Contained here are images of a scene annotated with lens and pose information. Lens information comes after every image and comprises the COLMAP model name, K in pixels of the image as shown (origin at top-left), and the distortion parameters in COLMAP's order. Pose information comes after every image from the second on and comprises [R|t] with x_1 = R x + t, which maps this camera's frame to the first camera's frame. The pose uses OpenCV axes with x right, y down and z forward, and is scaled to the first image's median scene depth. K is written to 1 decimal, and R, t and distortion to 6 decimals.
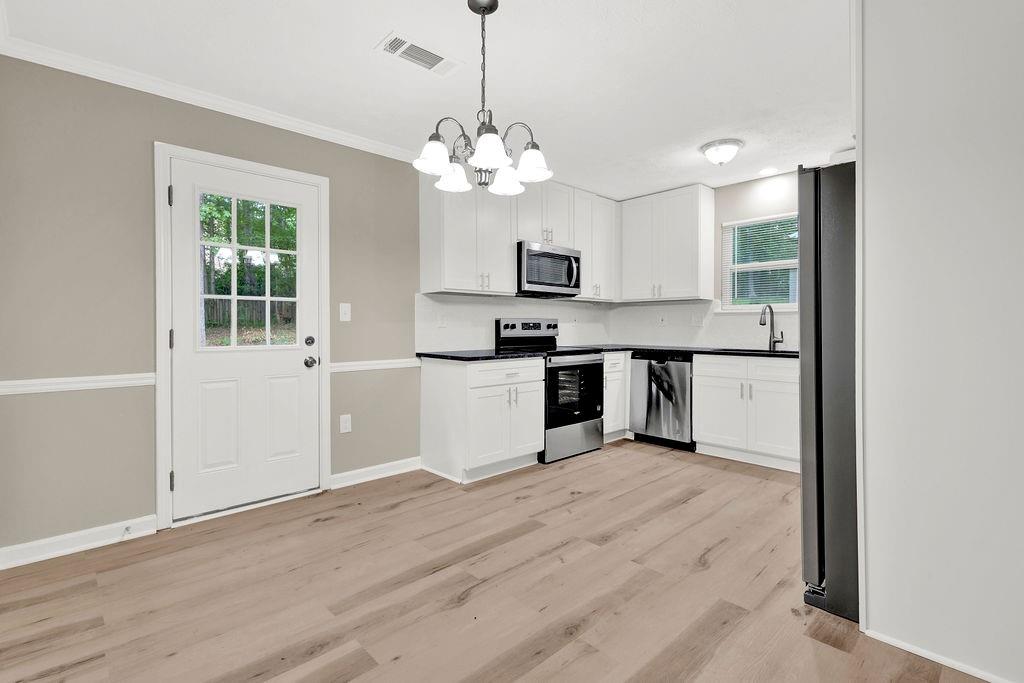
lens RADIAL K [[475.3, 0, 508.3], [0, 475.3, 329.7], [0, 0, 1]] dist [0.003840, 0.000006]
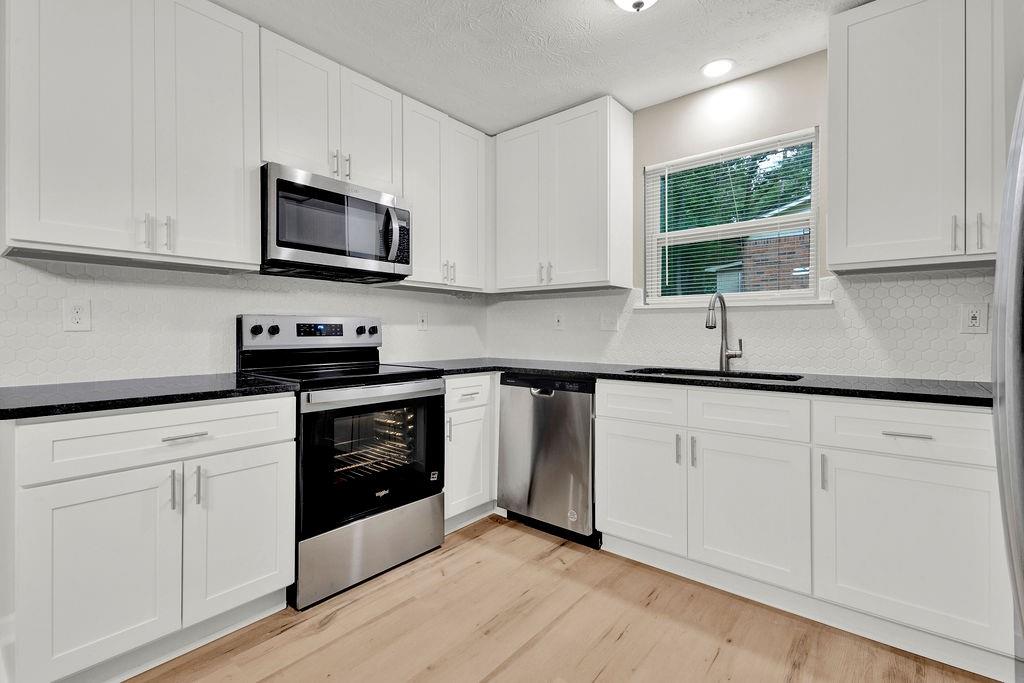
lens RADIAL K [[475.3, 0, 508.3], [0, 475.3, 329.7], [0, 0, 1]] dist [0.003840, 0.000006]
pose [[0.991984, 0.001746, 0.126352, 0.229677], [-0.000277, 0.999932, -0.011640, -0.001164], [-0.126364, 0.011512, 0.991917, 0.483560]]
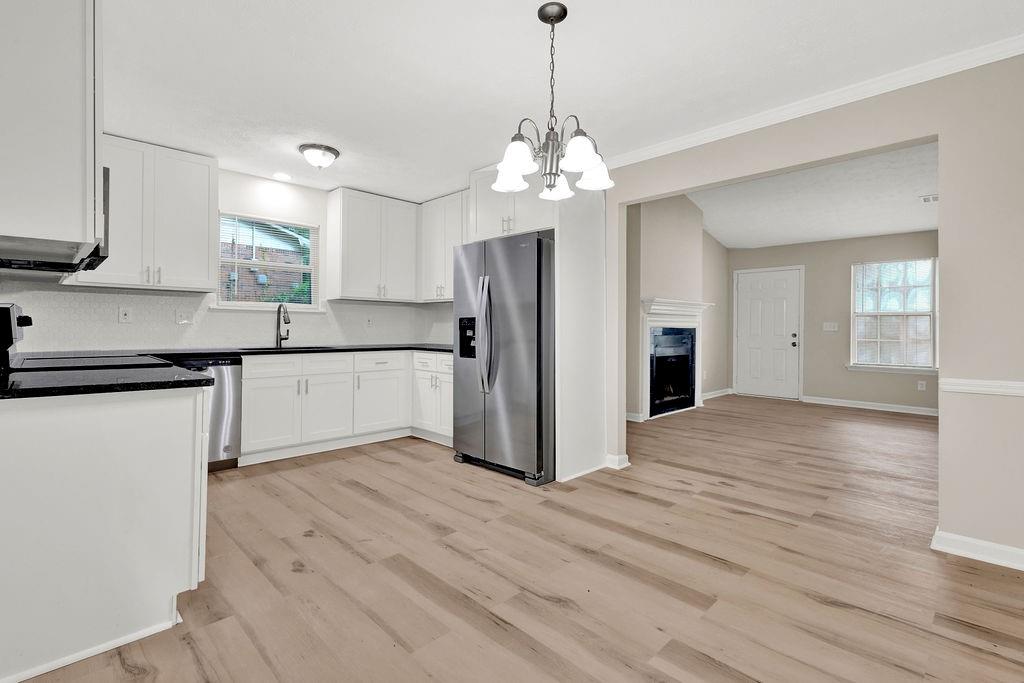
lens RADIAL K [[475.3, 0, 508.3], [0, 475.3, 329.7], [0, 0, 1]] dist [0.003840, 0.000006]
pose [[-0.018747, -0.003932, 0.999817, -0.545580], [-0.002864, 0.999988, 0.003879, -0.001030], [-0.999820, -0.002791, -0.018758, 0.566223]]
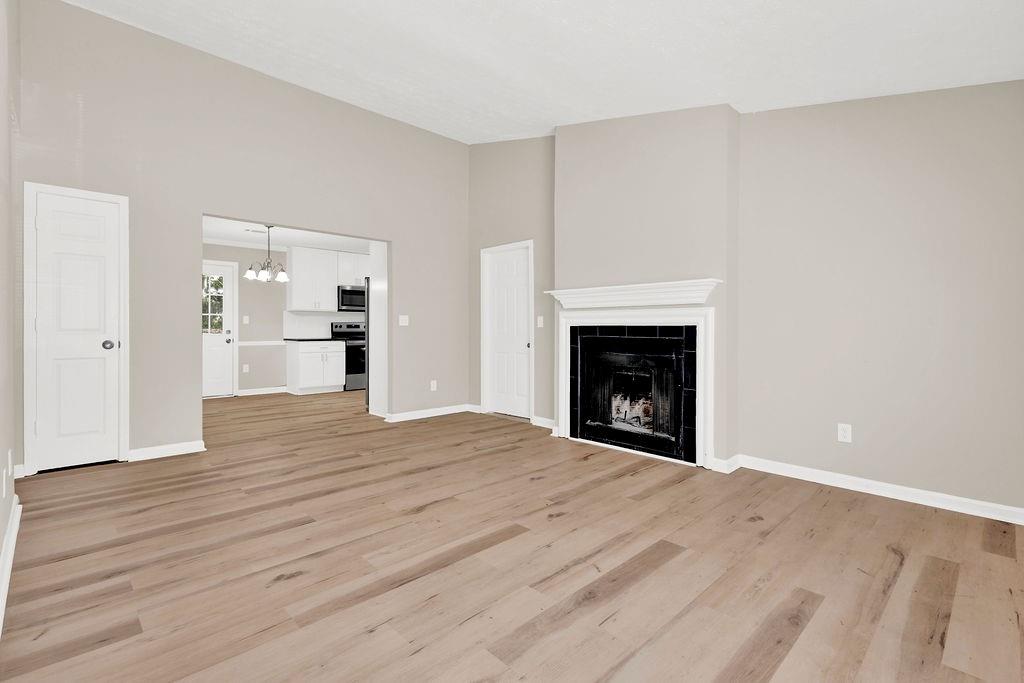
lens RADIAL K [[472.8, 0, 509.9], [0, 472.8, 328.5], [0, 0, 1]] dist [0.005478, 0.000120]
pose [[0.999874, 0.004566, 0.015214, 0.777544], [-0.004489, 0.999977, -0.005072, 0.009821], [-0.015237, 0.005003, 0.999871, -1.130884]]
